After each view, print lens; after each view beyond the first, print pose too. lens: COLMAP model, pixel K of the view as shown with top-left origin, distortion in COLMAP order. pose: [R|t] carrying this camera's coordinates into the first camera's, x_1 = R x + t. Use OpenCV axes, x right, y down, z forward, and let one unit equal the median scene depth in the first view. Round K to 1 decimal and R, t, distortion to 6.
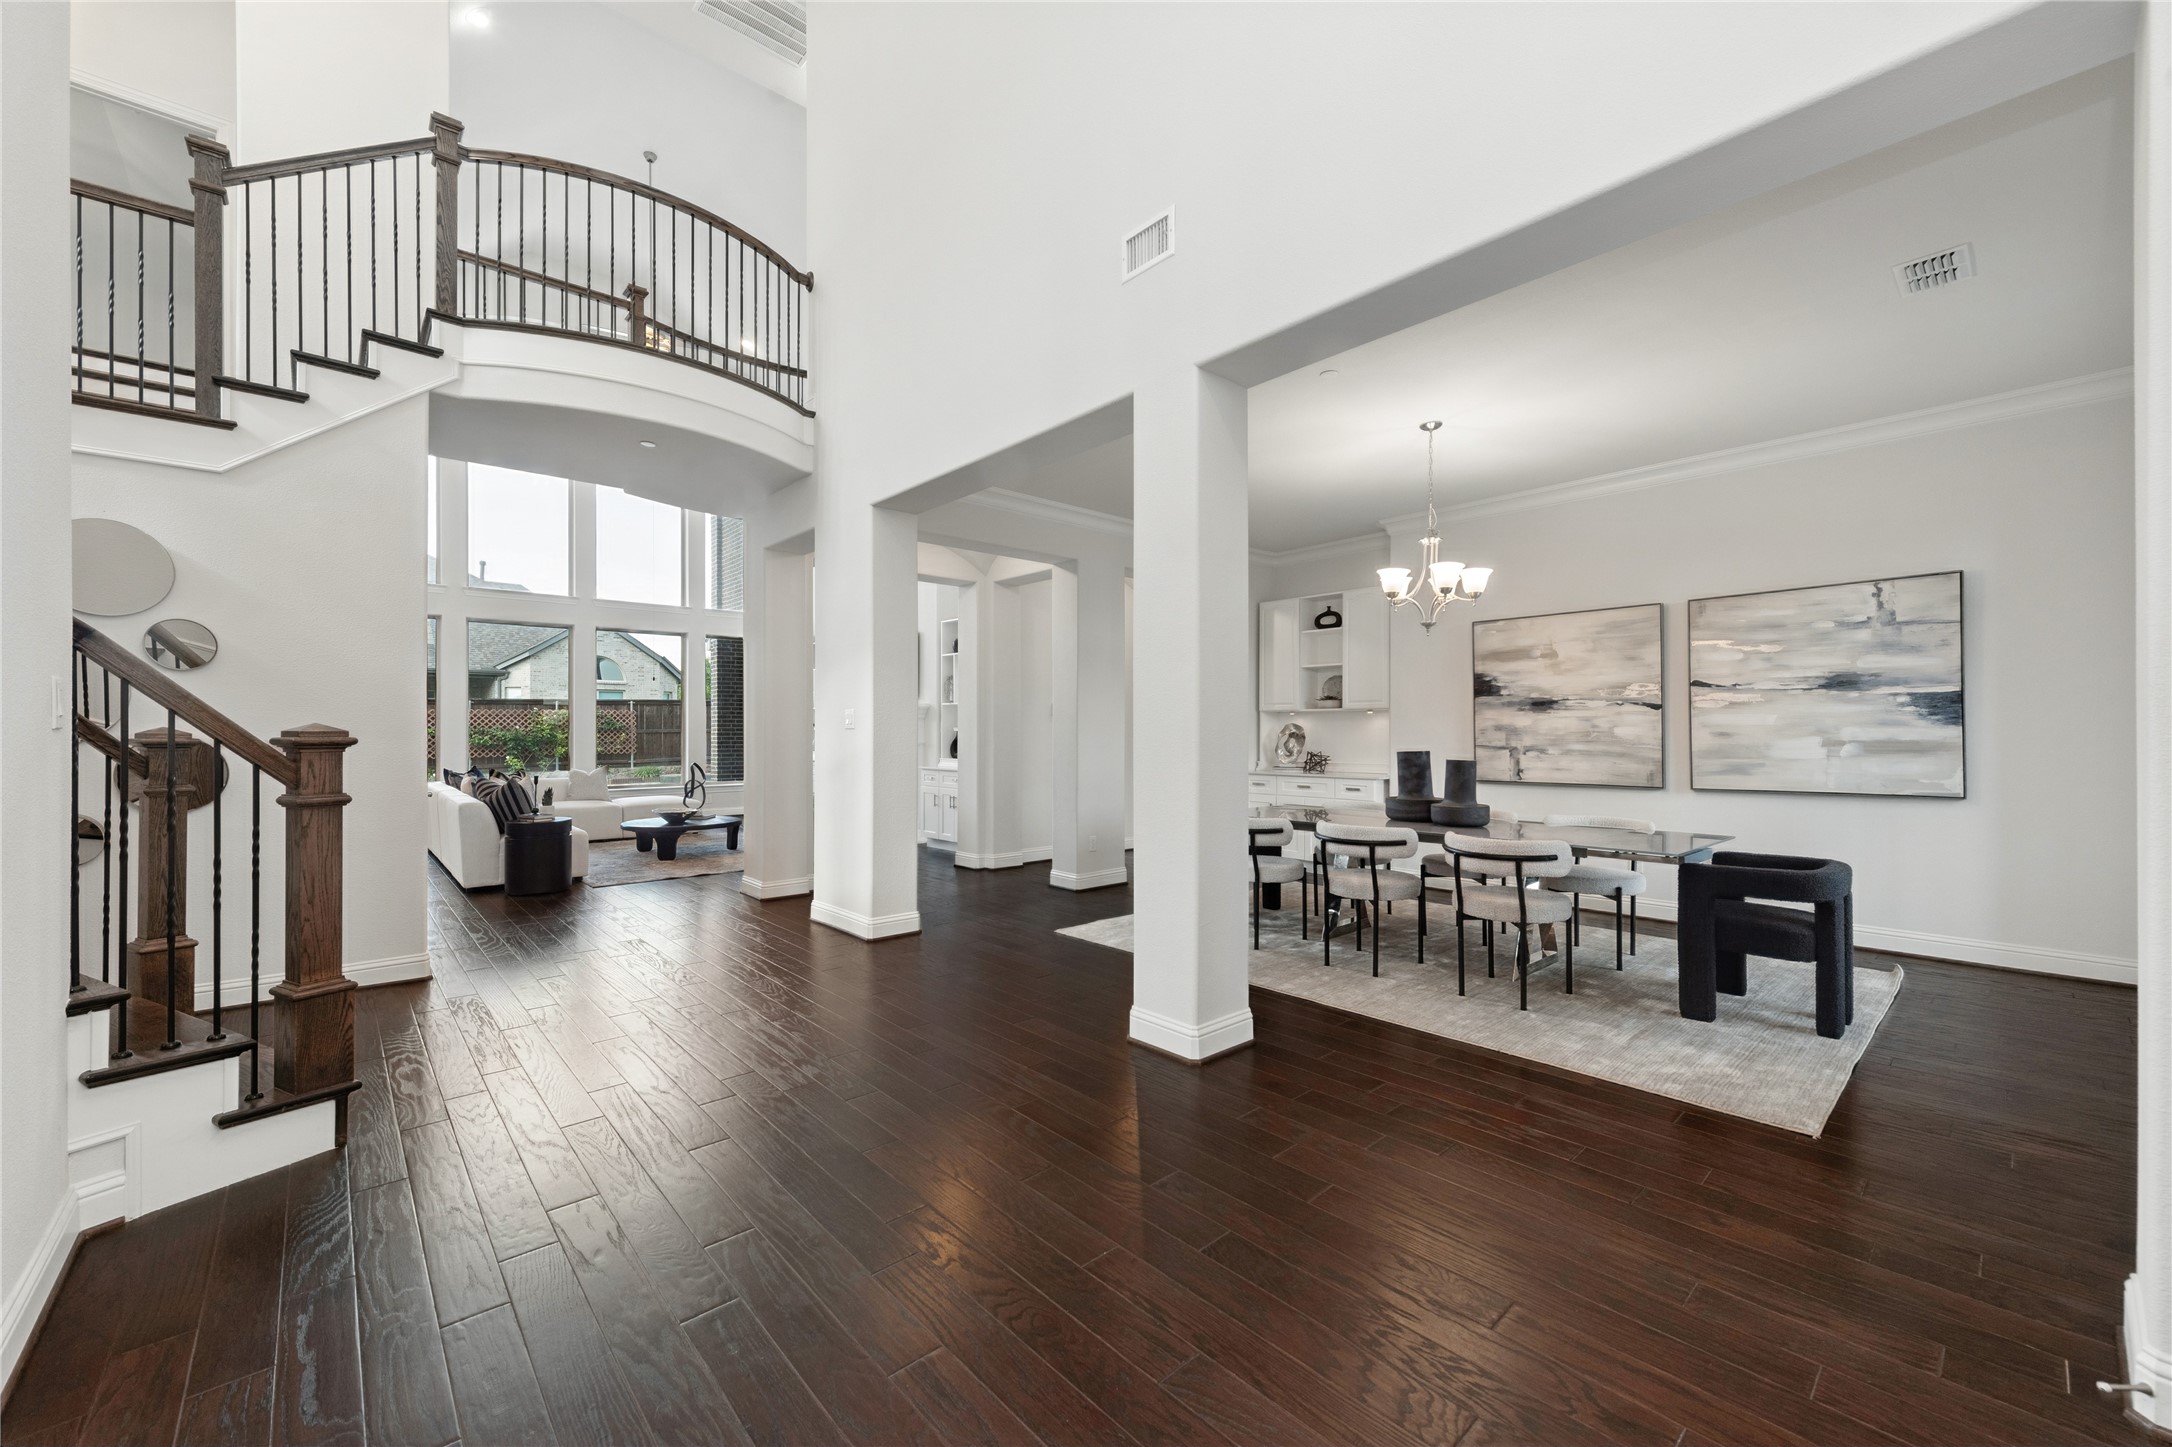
lens RADIAL K [[861.2, 0, 1099.6], [0, 861.2, 733.7], [0, 0, 1]] dist [0.009372, 0.000164]
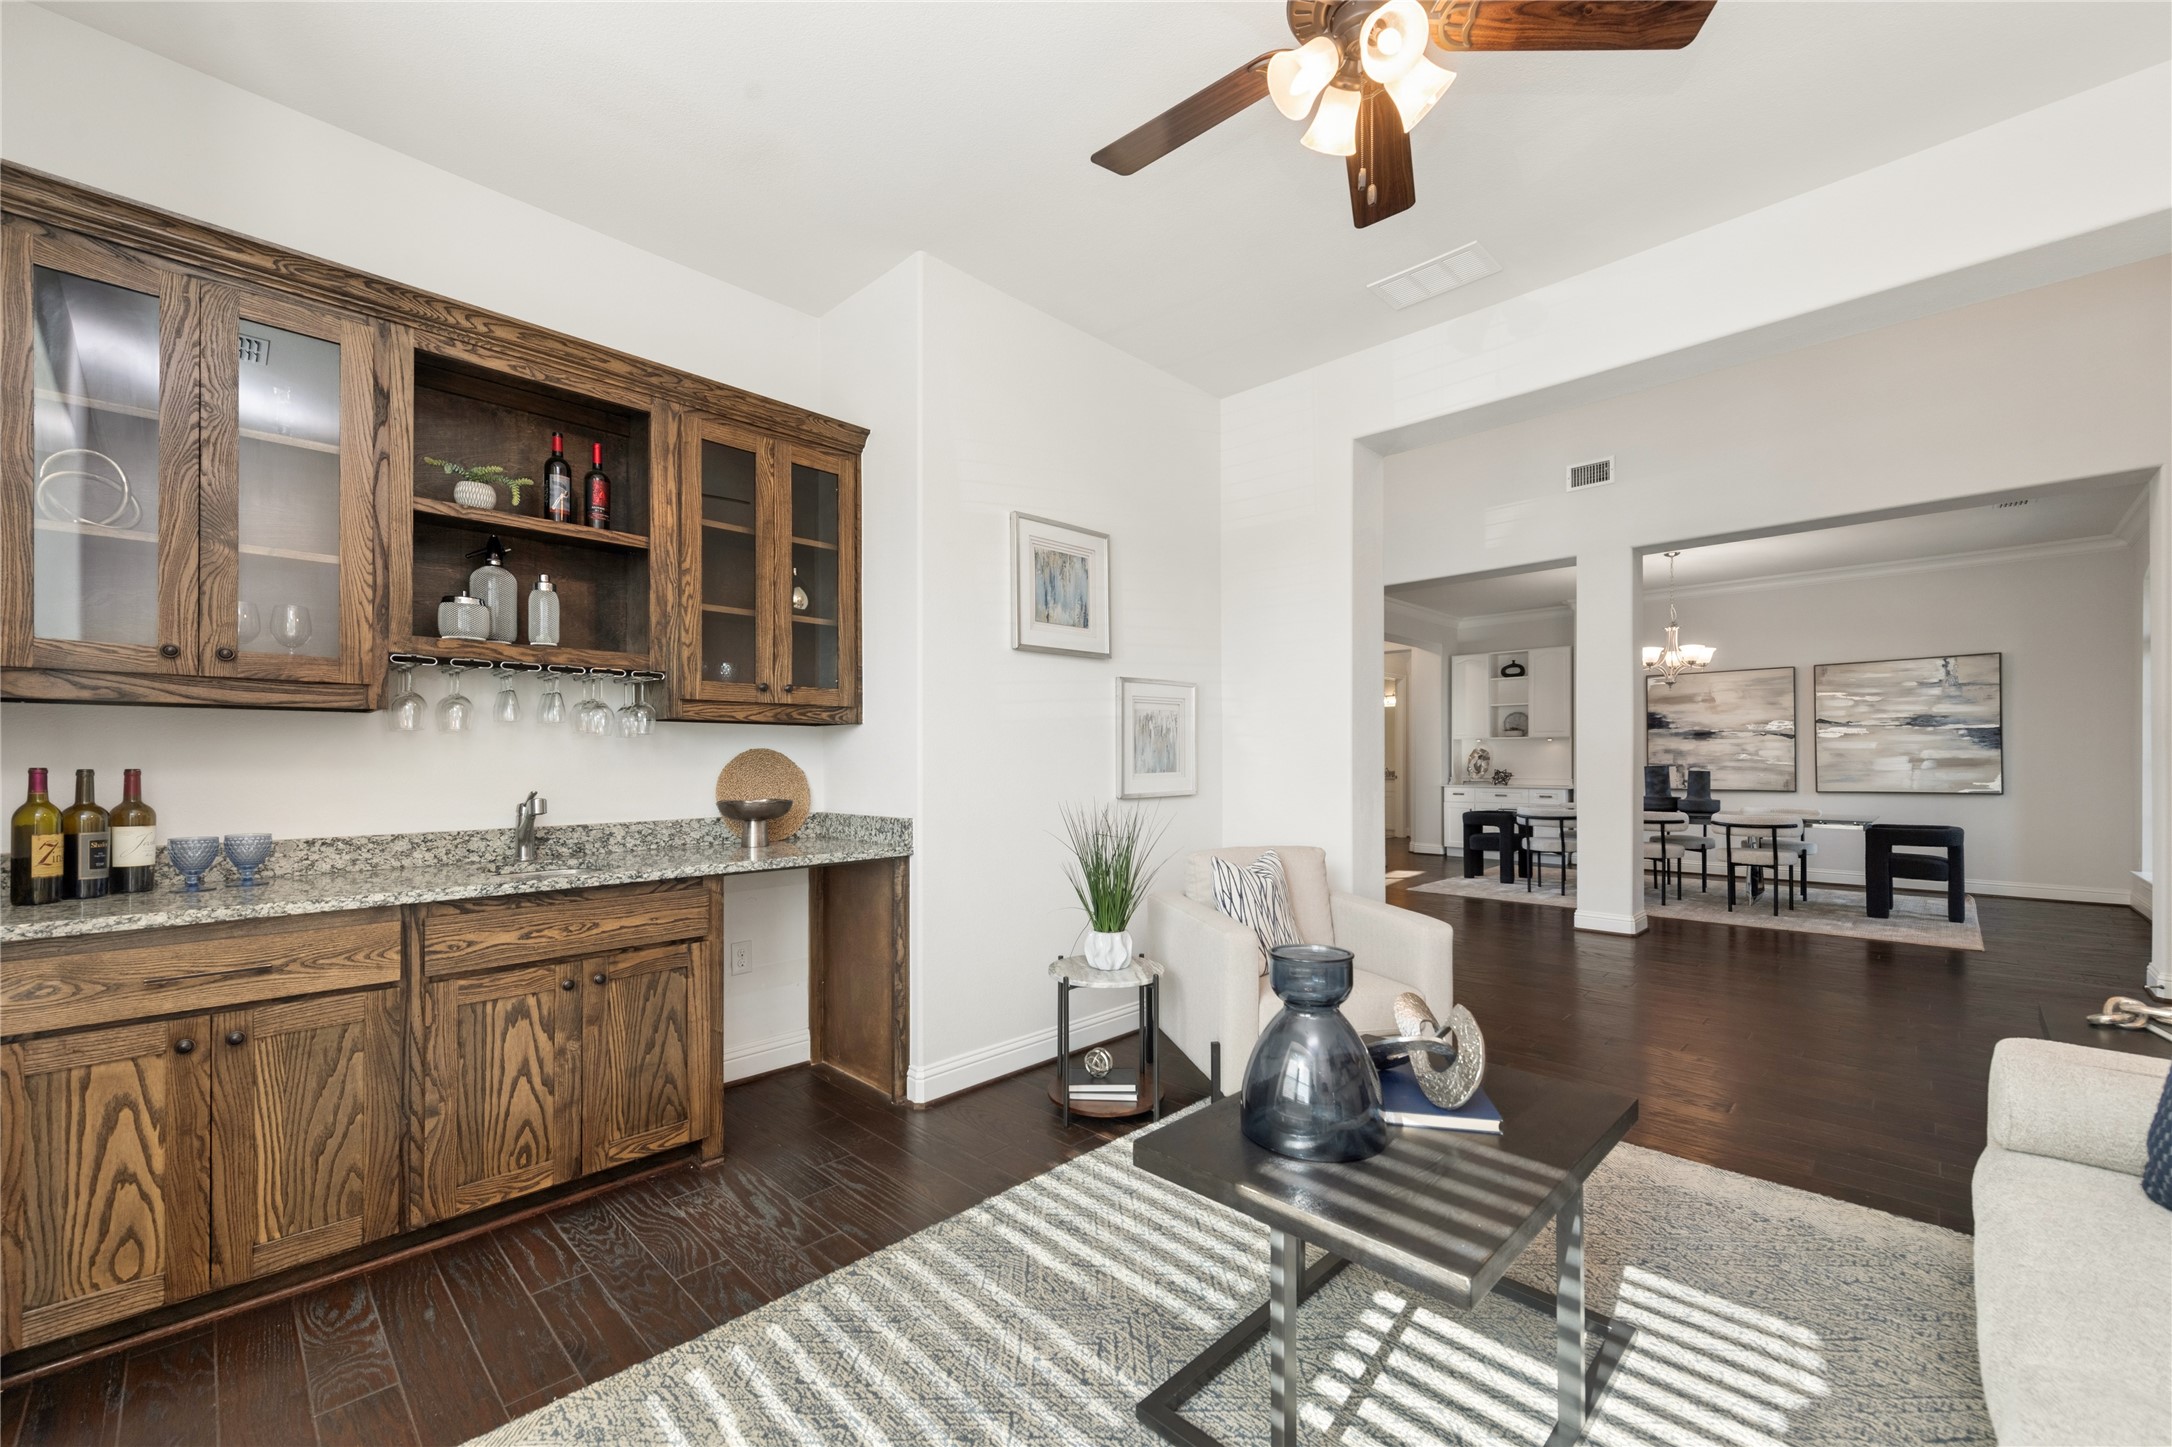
lens RADIAL K [[873.2, 0, 1078.3], [0, 873.2, 753.1], [0, 0, 1]] dist [0.001152, 0.000034]
pose [[0.998943, 0.000476, 0.045967, -0.668765], [-0.000104, 0.999967, -0.008095, 0.009867], [-0.045970, 0.008081, 0.998910, -0.455447]]
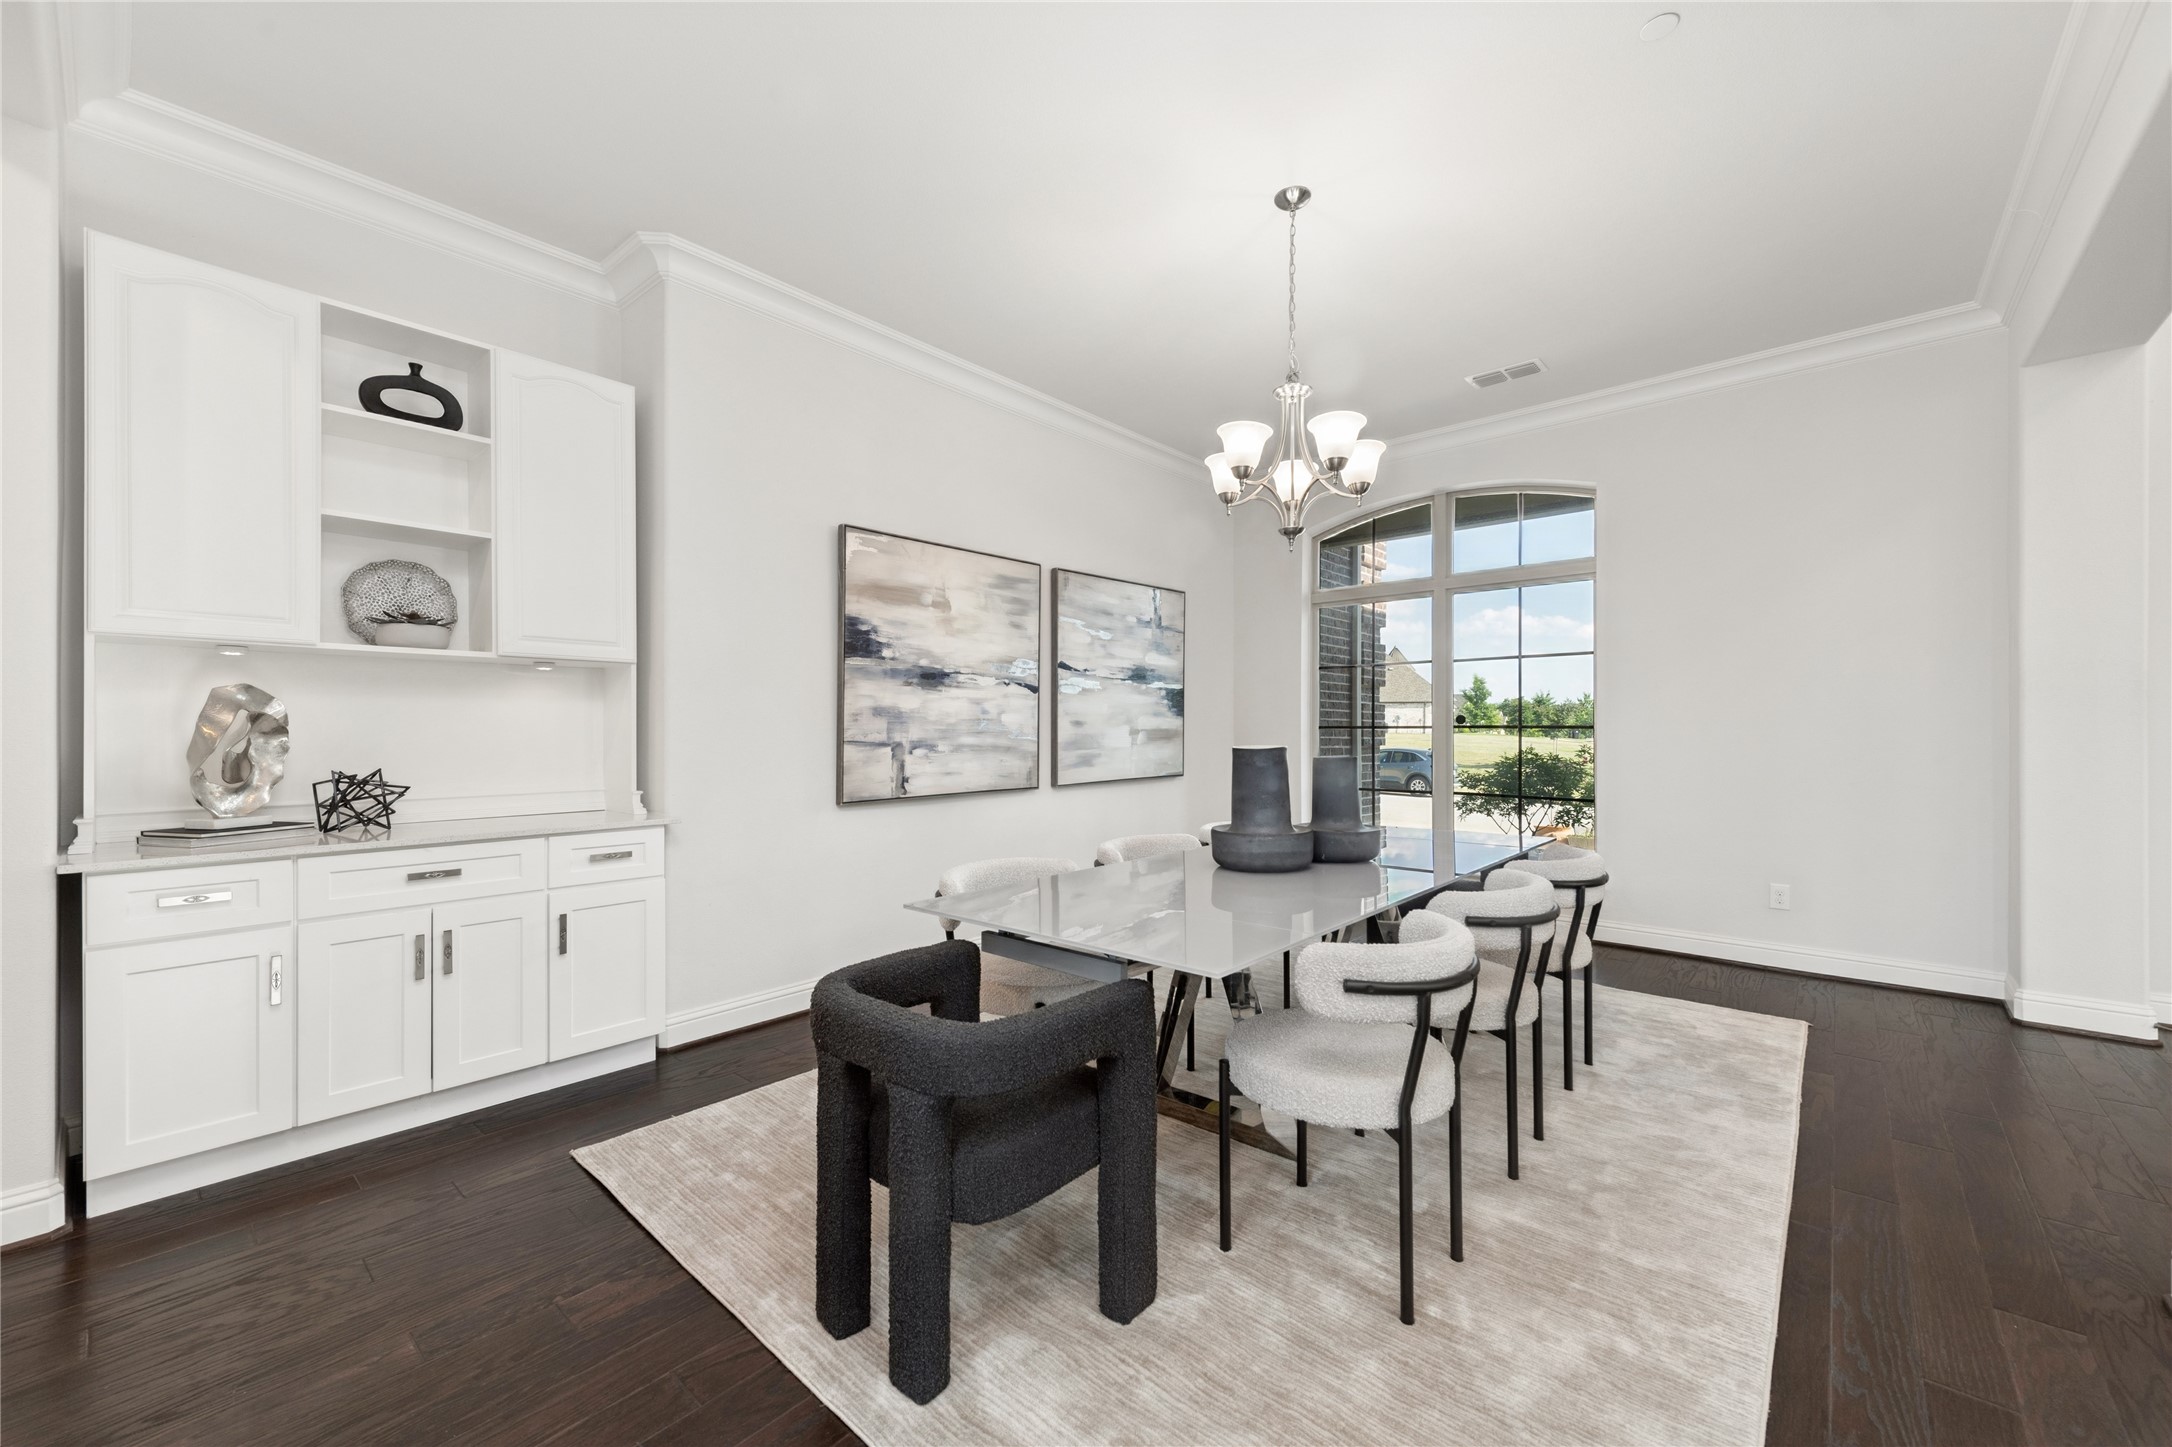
lens RADIAL K [[861.2, 0, 1099.6], [0, 861.2, 733.7], [0, 0, 1]] dist [0.009372, 0.000164]
pose [[-0.117687, -0.005766, 0.993034, -0.182590], [0.000821, 0.999982, 0.005904, 0.006446], [-0.993050, 0.001510, -0.117680, 1.077253]]
